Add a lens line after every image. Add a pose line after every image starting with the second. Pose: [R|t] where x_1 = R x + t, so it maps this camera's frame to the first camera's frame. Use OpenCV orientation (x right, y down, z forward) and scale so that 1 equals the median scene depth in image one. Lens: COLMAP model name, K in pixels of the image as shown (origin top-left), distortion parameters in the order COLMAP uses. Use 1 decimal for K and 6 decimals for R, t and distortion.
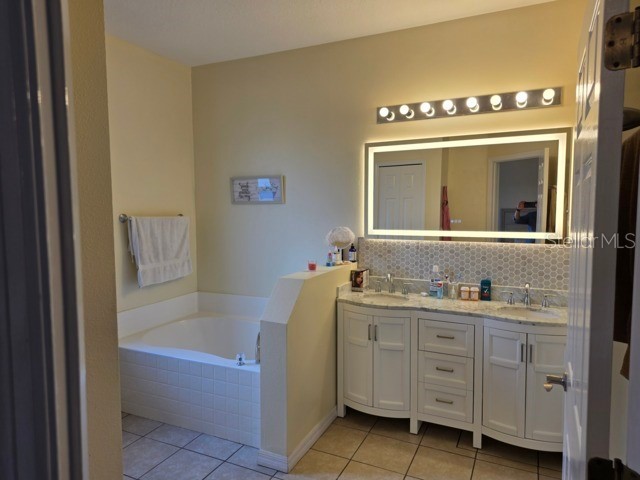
lens RADIAL K [[418.6, 0, 320.0], [0, 418.6, 240.0], [0, 0, 1]] dist [0.005930, 0.001158]
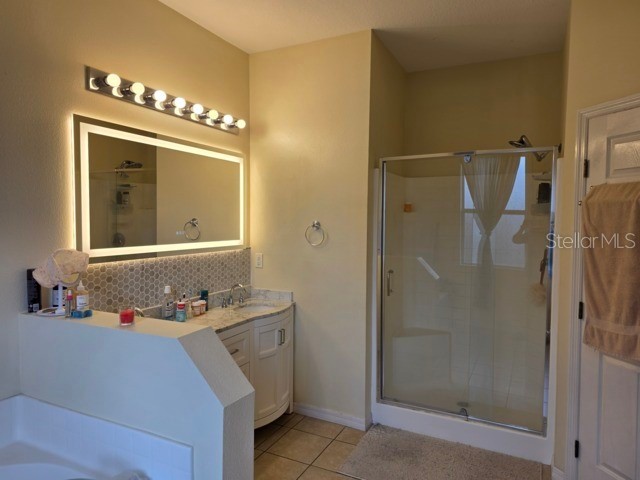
lens RADIAL K [[418.6, 0, 320.0], [0, 418.6, 240.0], [0, 0, 1]] dist [0.005930, 0.001158]
pose [[-0.015964, -0.039966, 0.999073, -0.558983], [0.075151, 0.996327, 0.041057, -0.041901], [-0.997044, 0.075737, -0.012902, 0.681957]]
